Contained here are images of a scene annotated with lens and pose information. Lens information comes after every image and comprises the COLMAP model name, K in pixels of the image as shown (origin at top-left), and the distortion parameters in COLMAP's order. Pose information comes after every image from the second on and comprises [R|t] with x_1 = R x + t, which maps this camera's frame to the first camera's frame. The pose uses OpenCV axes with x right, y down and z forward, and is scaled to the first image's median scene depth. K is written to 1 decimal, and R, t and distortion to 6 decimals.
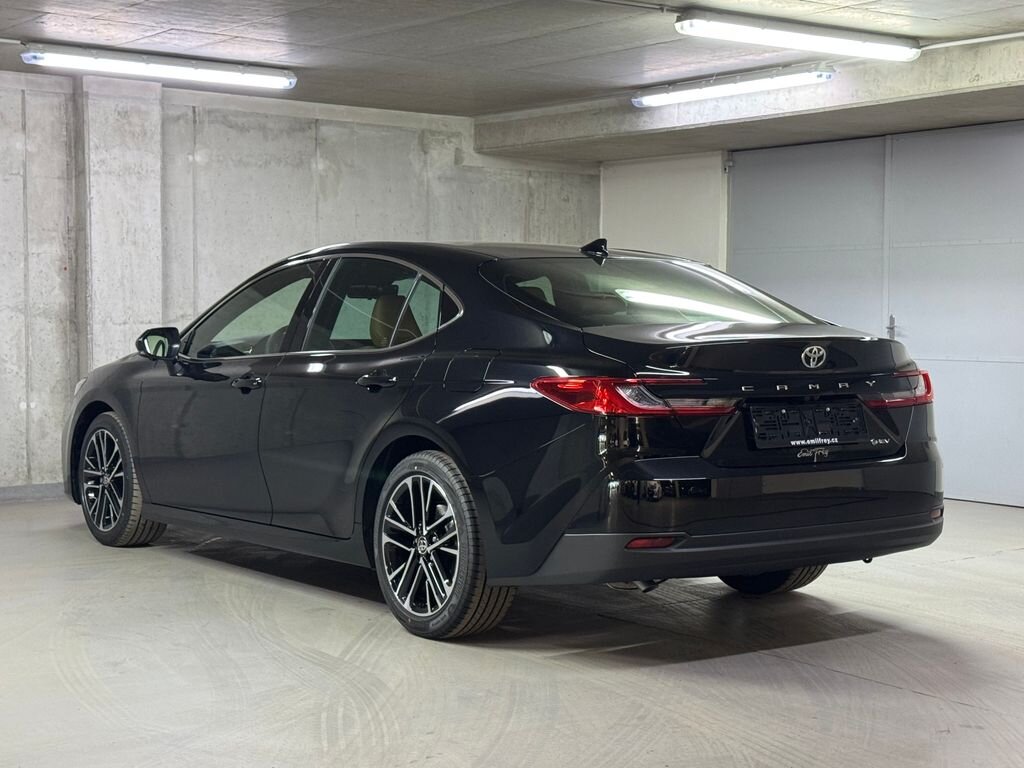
lens RADIAL K [[1677.2, 0, 519.9], [0, 1677.2, 382.8], [0, 0, 1]] dist [0.160705, 0.000000]
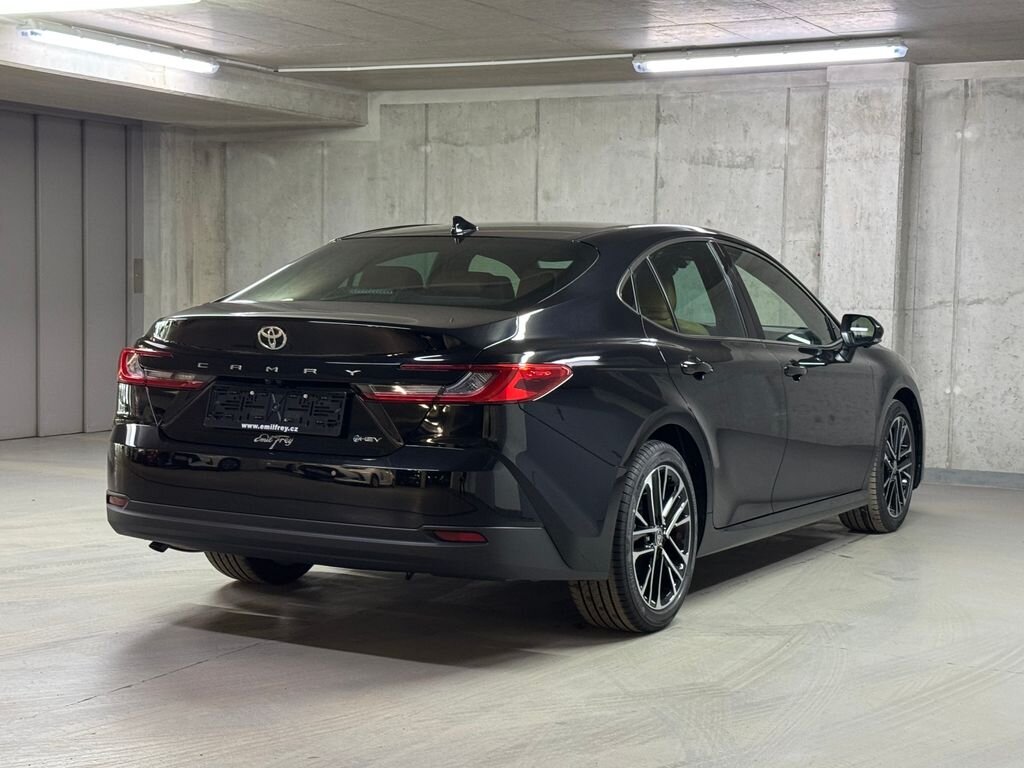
lens RADIAL K [[1677.2, 0, 504.5], [0, 1677.2, 378.8], [0, 0, 1]] dist [0.160705, 0.000000]
pose [[0.409675, 0.058556, -0.910350, 0.598901], [-0.057456, 0.997613, 0.038313, -0.019955], [0.910420, 0.036609, 0.412061, 0.400645]]
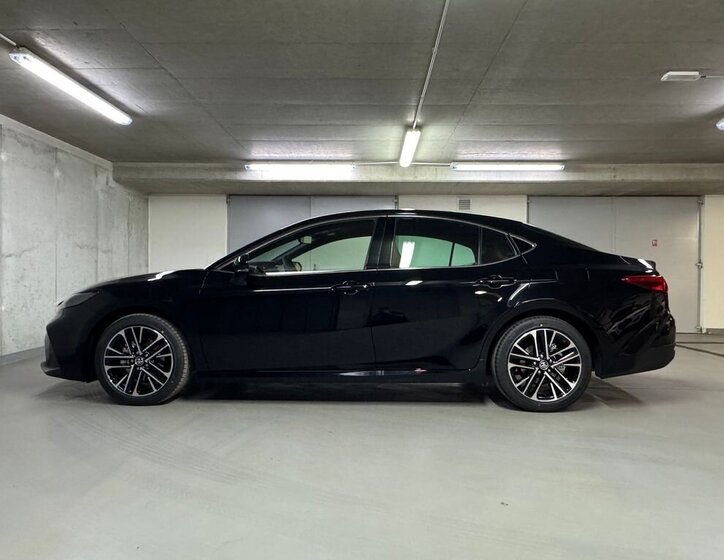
lens RADIAL K [[507.7, 0, 363.9], [0, 507.7, 282.4], [0, 0, 1]] dist [-0.010920, 0.005063]
pose [[0.618159, -0.011663, 0.785967, -0.372232], [0.031964, 0.999436, -0.010309, 0.000864], [-0.785403, 0.031495, 0.618183, 0.464375]]
